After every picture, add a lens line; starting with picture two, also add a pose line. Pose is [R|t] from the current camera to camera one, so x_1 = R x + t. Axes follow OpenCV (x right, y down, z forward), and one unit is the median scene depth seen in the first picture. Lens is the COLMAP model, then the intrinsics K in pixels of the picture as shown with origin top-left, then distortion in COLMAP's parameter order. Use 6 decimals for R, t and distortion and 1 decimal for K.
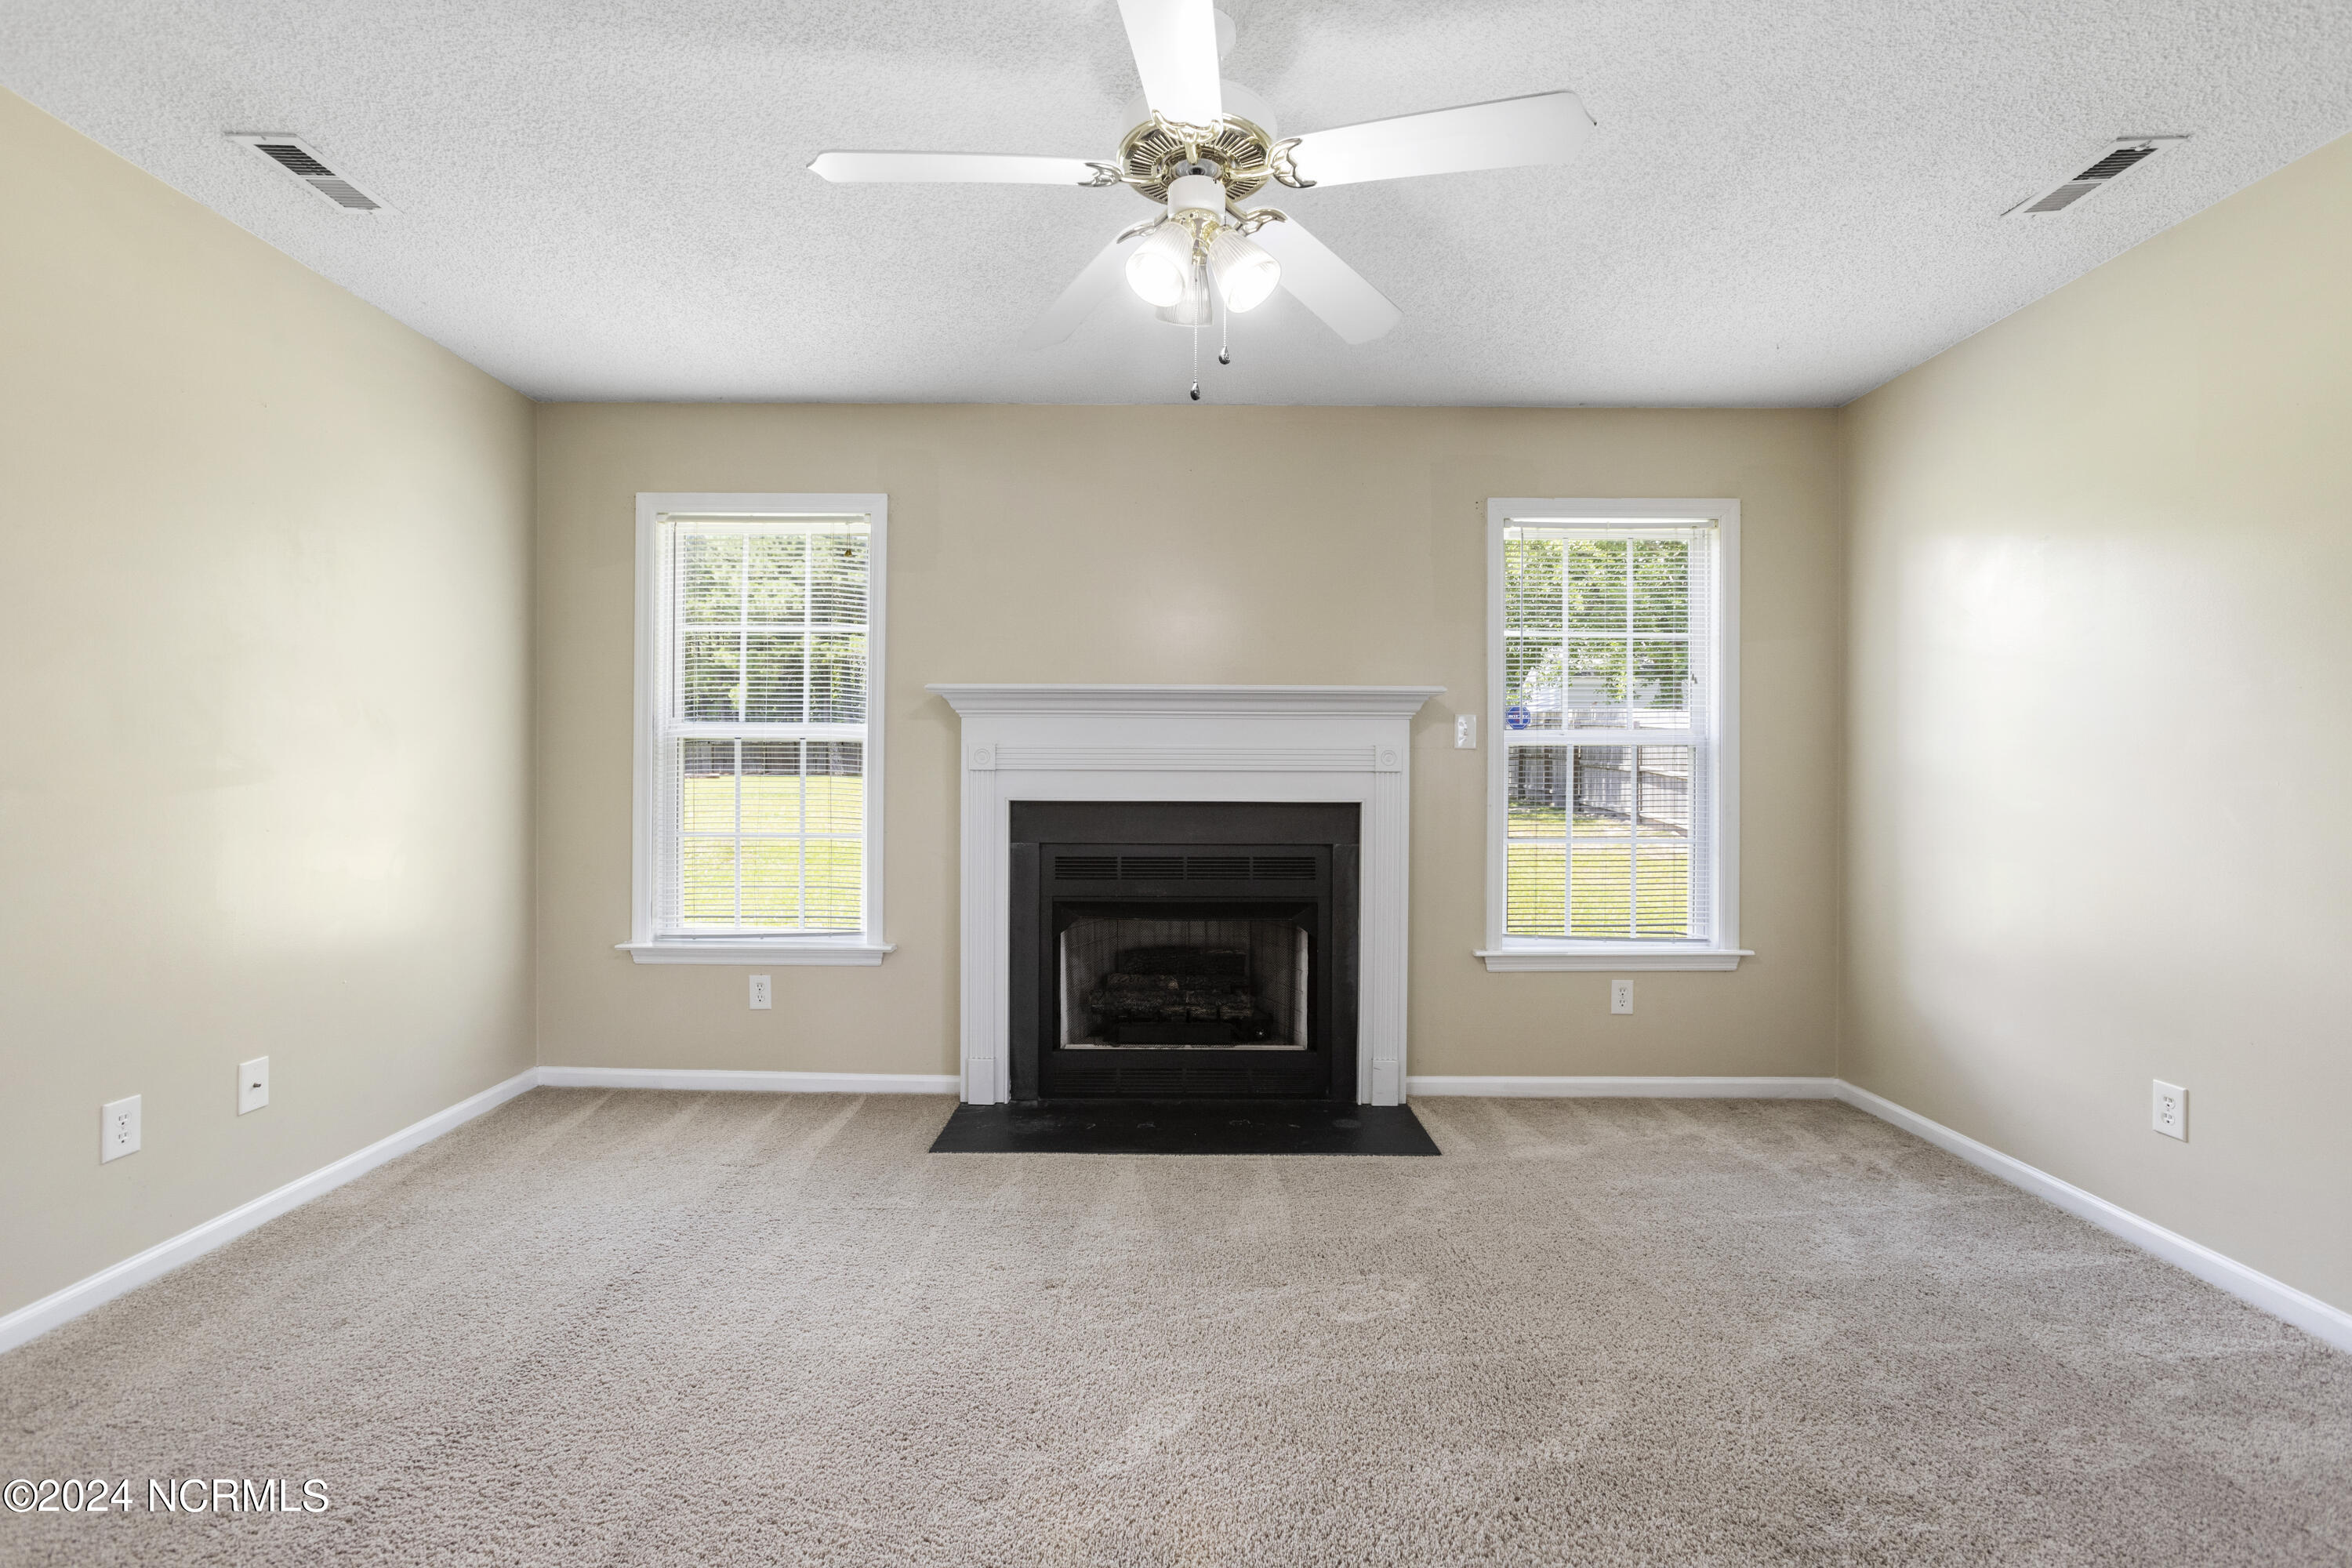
lens RADIAL K [[1045.0, 0, 1162.5], [0, 1045.0, 807.1], [0, 0, 1]] dist [0.004336, 0.000375]
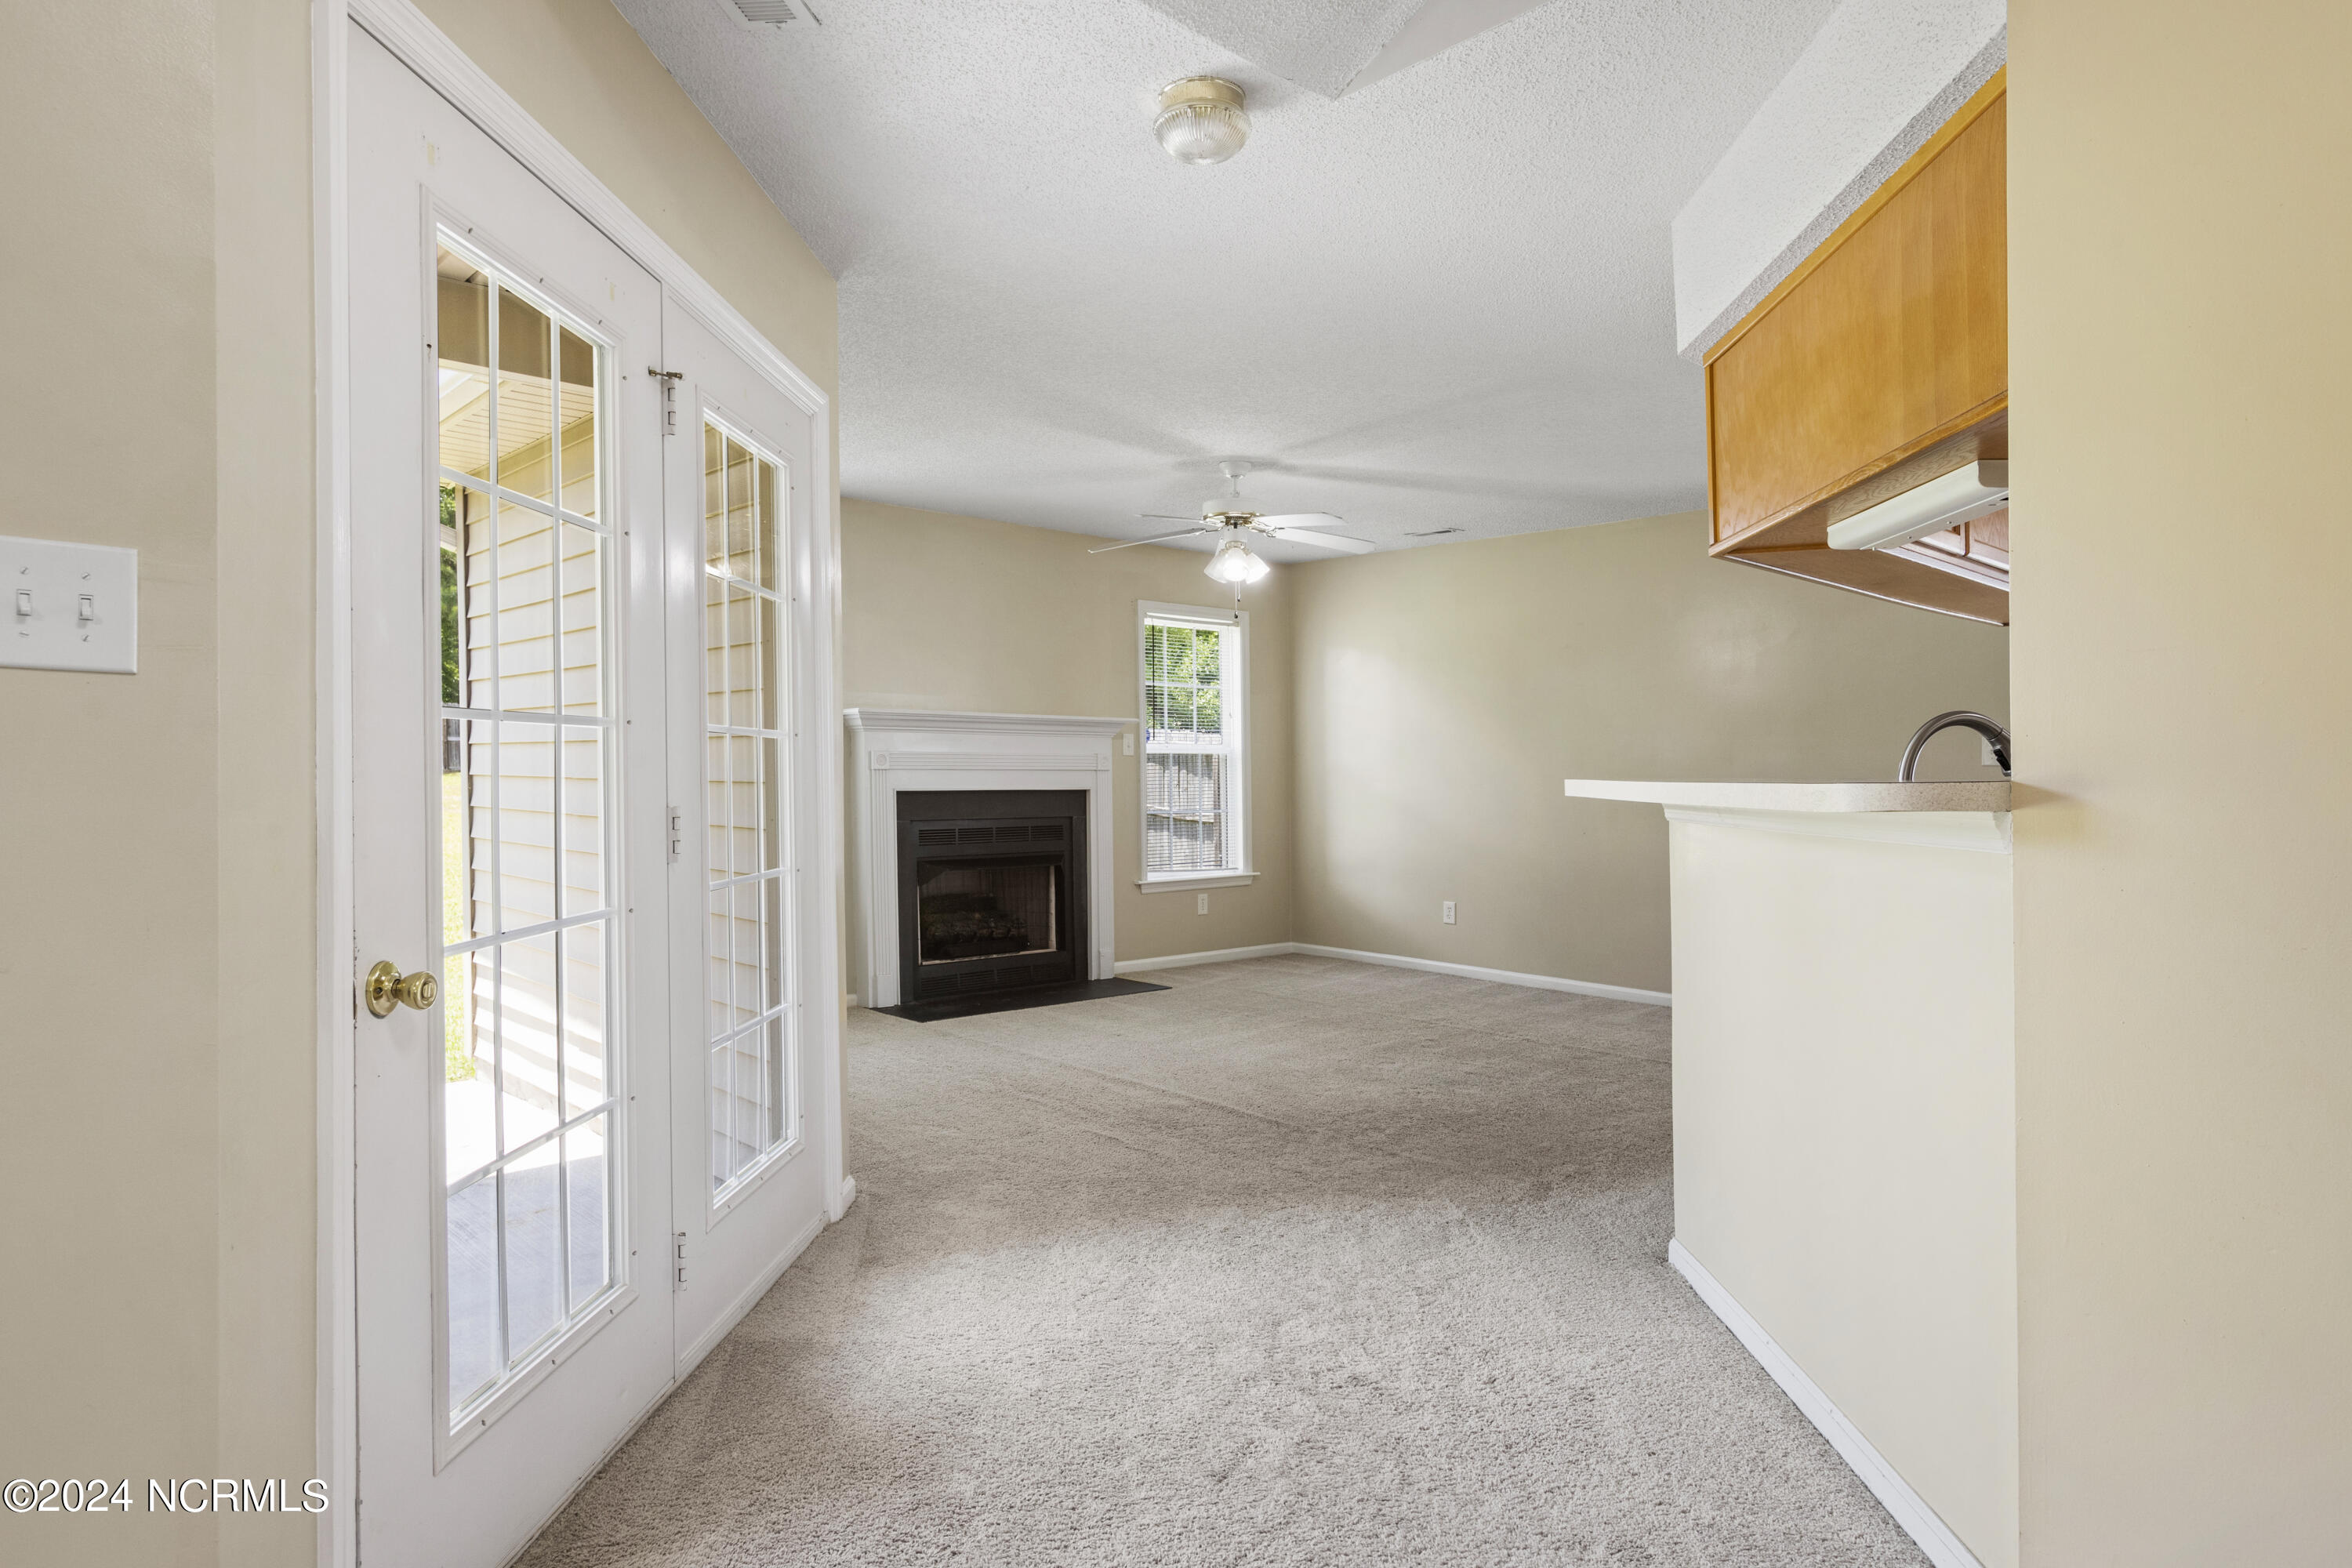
lens RADIAL K [[1414.3, 0, 1191.0], [0, 1414.3, 789.2], [0, 0, 1]] dist [-0.007560, -0.000308]
pose [[0.736368, -0.009463, 0.676515, -1.114963], [0.012569, 0.999921, 0.000306, -0.003468], [-0.676464, 0.008278, 0.736429, -0.662431]]
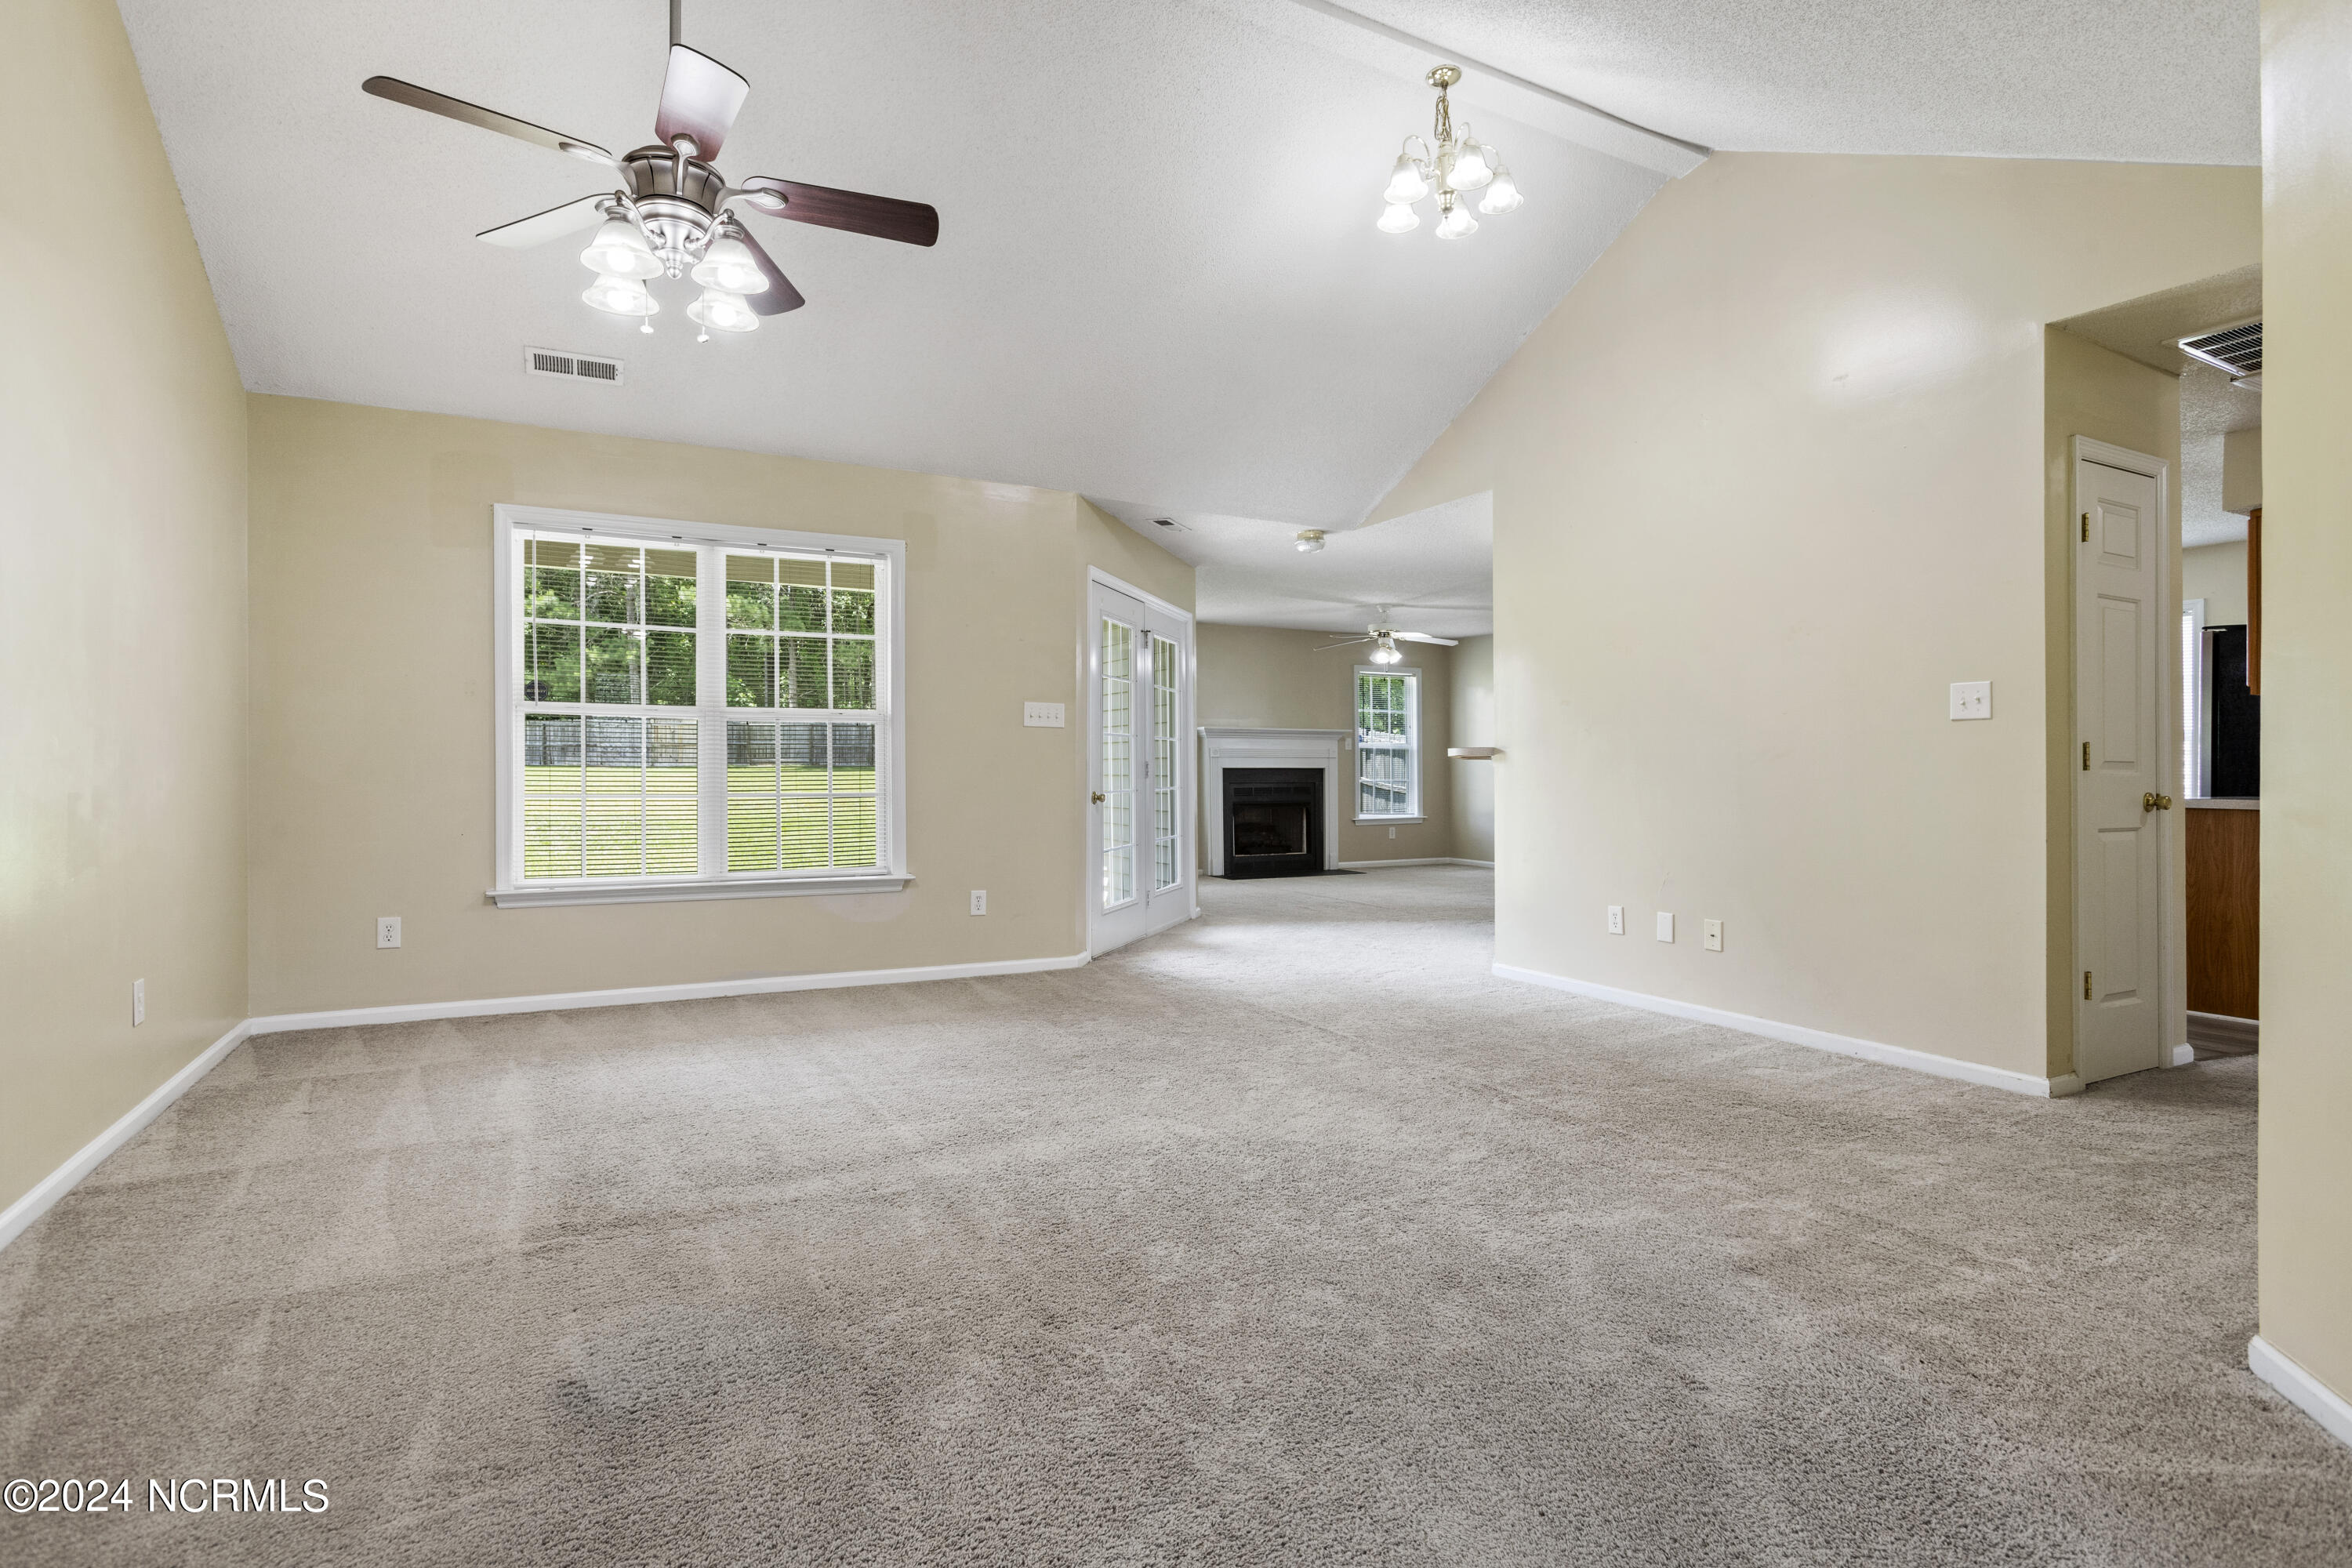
lens RADIAL K [[1176.7, 0, 1172.1], [0, 1176.7, 786.6], [0, 0, 1]] dist [-0.000290, -0.000015]
pose [[0.886276, -0.008208, 0.463085, -1.691310], [0.010113, 0.999948, -0.001630, 0.047315], [-0.463047, 0.006128, 0.886313, -1.707590]]
